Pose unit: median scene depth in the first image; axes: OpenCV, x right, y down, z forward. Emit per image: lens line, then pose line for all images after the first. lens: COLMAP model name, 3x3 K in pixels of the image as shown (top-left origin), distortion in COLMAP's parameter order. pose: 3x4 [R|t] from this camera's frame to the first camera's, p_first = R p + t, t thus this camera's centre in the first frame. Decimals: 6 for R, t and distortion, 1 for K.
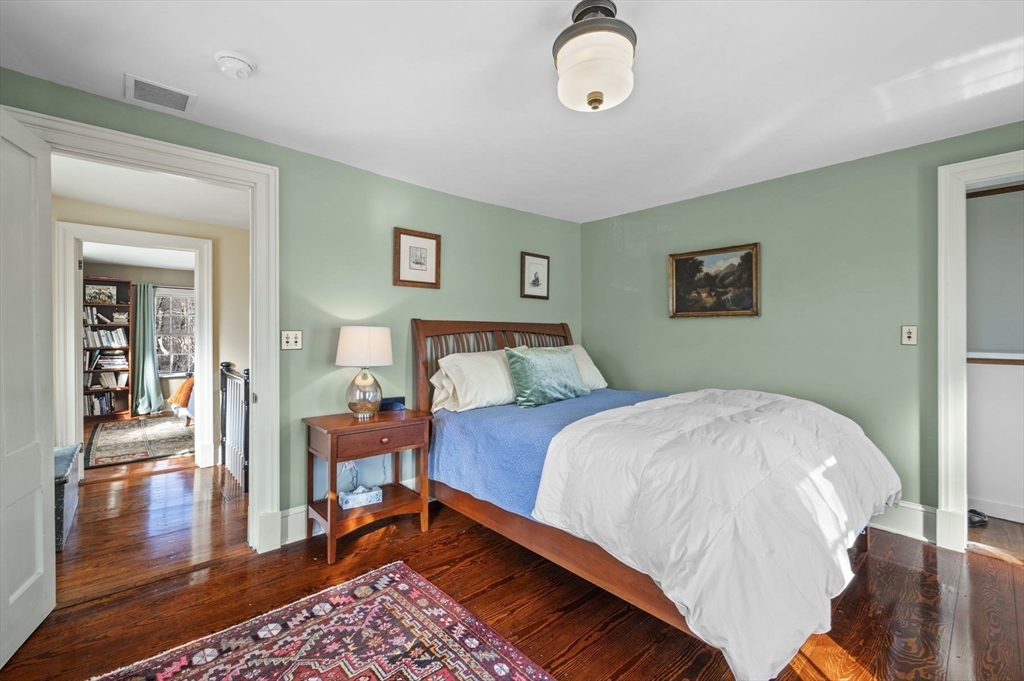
lens RADIAL K [[433.6, 0, 519.1], [0, 433.6, 334.2], [0, 0, 1]] dist [-0.001144, -0.000128]
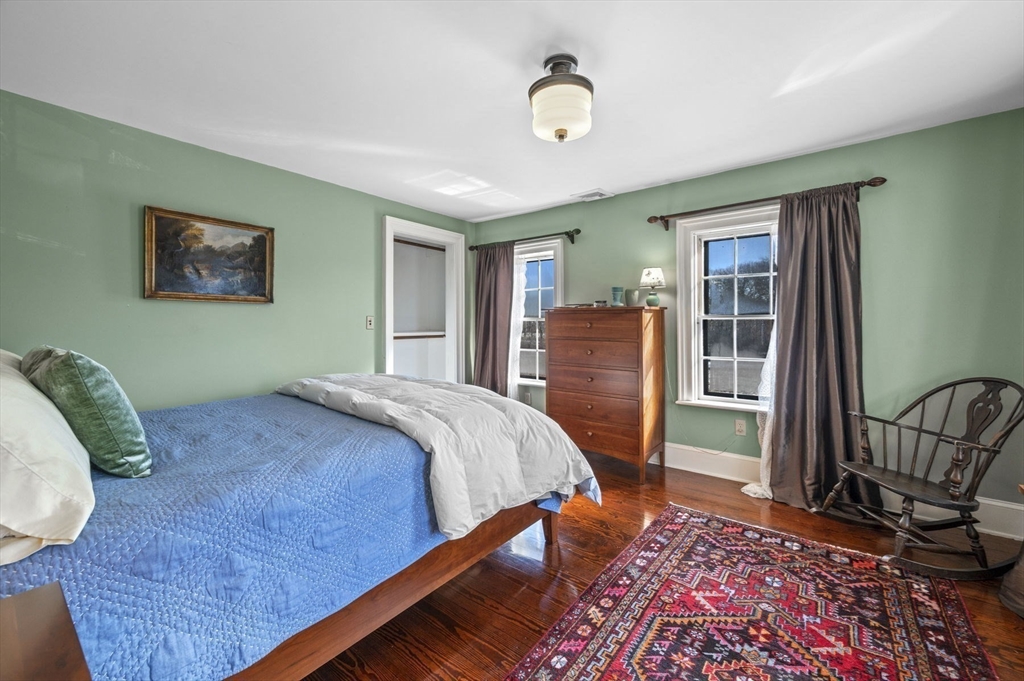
lens RADIAL K [[403.9, 0, 519.7], [0, 403.9, 331.8], [0, 0, 1]] dist [0.000616, 0.000095]
pose [[-0.171463, -0.017677, 0.985032, -0.445242], [0.003443, 0.999822, 0.018542, 0.007494], [-0.985185, 0.006570, -0.171372, 0.608672]]
